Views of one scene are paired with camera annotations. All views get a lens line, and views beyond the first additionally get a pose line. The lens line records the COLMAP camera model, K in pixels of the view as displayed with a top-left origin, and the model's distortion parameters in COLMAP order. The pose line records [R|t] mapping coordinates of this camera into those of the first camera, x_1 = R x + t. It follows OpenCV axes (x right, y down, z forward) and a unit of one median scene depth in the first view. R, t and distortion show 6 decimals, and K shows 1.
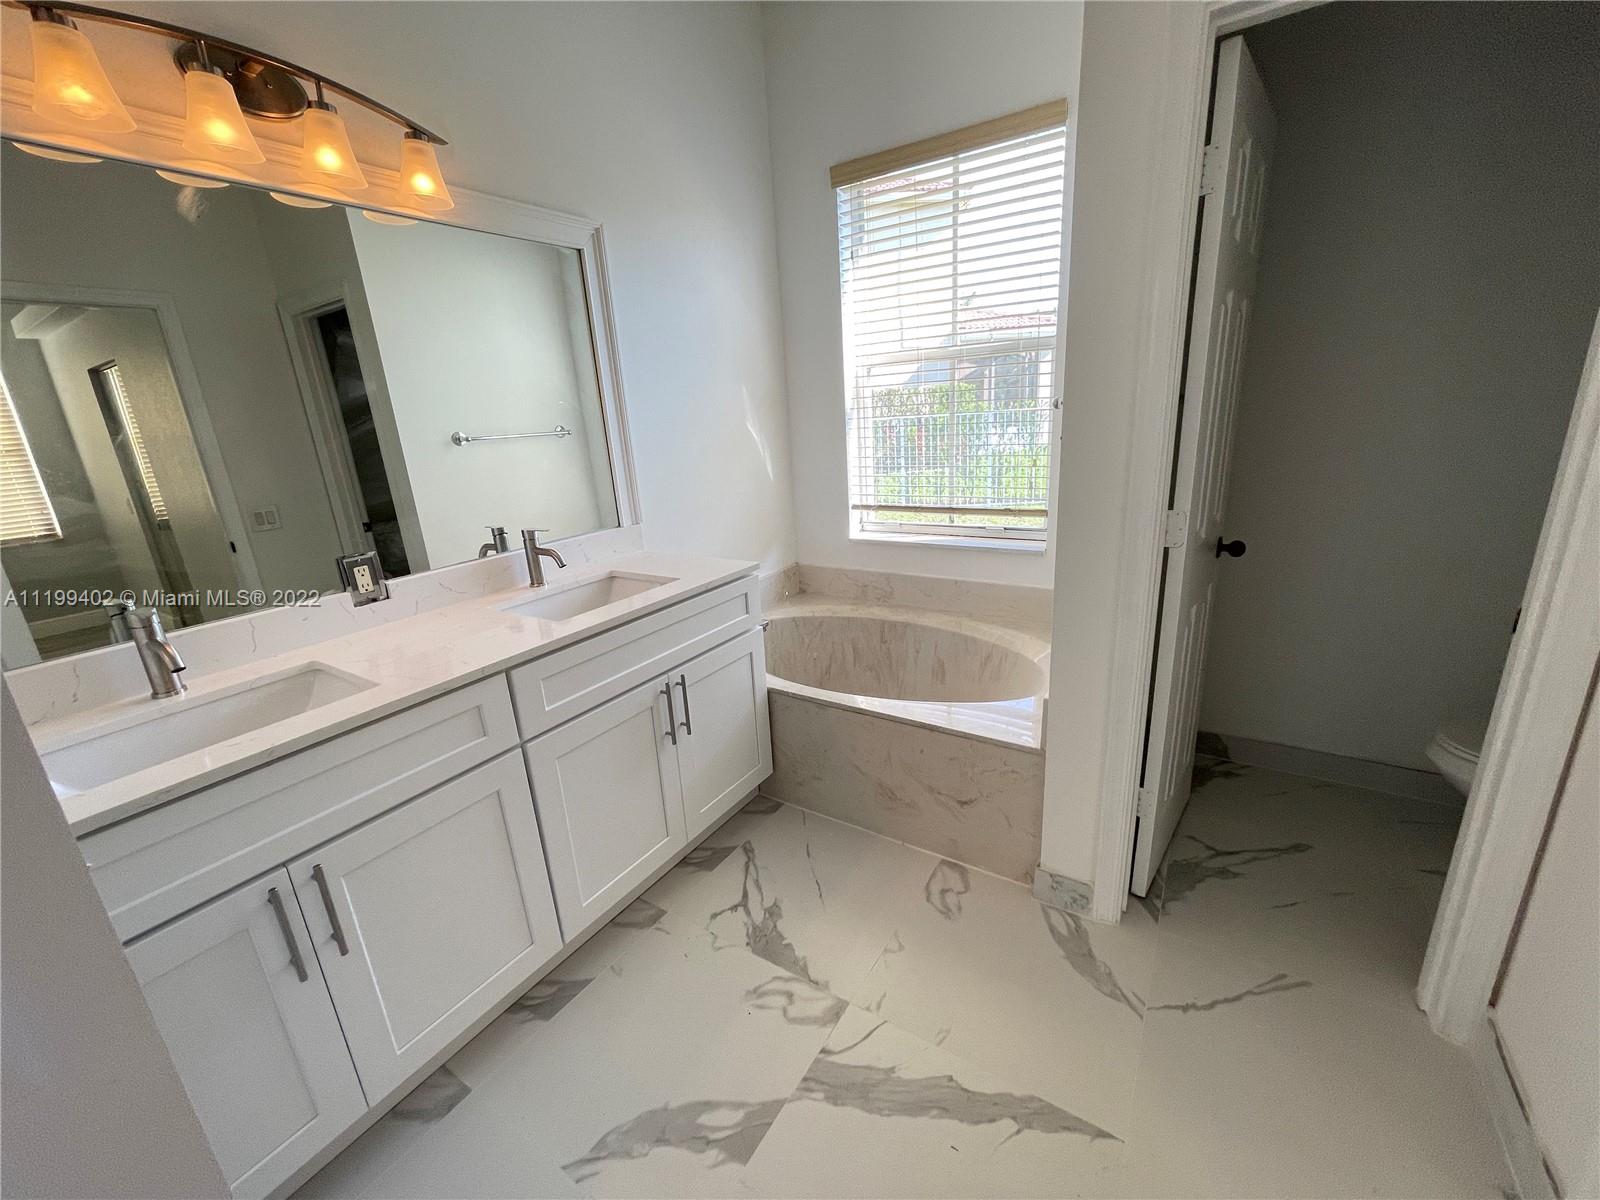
lens RADIAL K [[643.8, 0, 807.9], [0, 643.8, 602.2], [0, 0, 1]] dist [-0.001185, 0.001167]
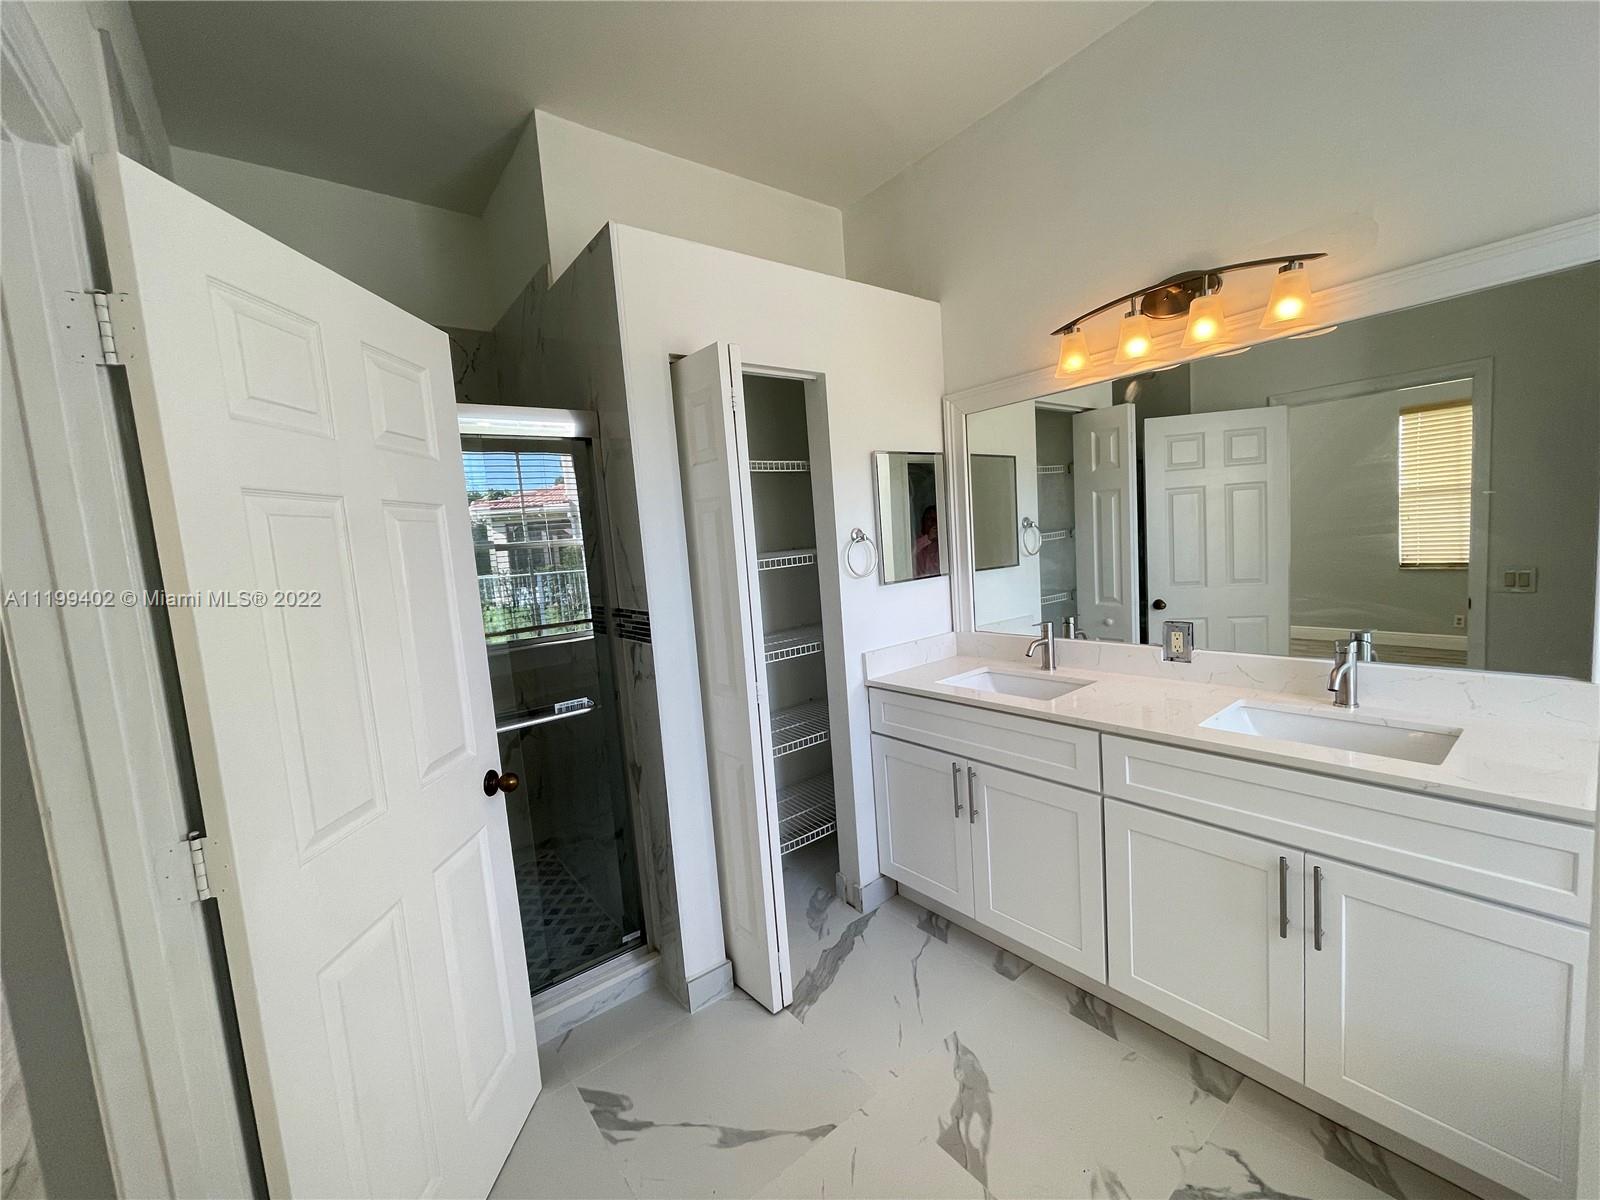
lens RADIAL K [[643.8, 0, 801.6], [0, 643.8, 601.5], [0, 0, 1]] dist [-0.001185, 0.001167]
pose [[-0.316433, 0.190290, -0.929333, 0.771547], [-0.173069, 0.951650, 0.253788, -0.329537], [0.932694, 0.241146, -0.268200, 0.675874]]
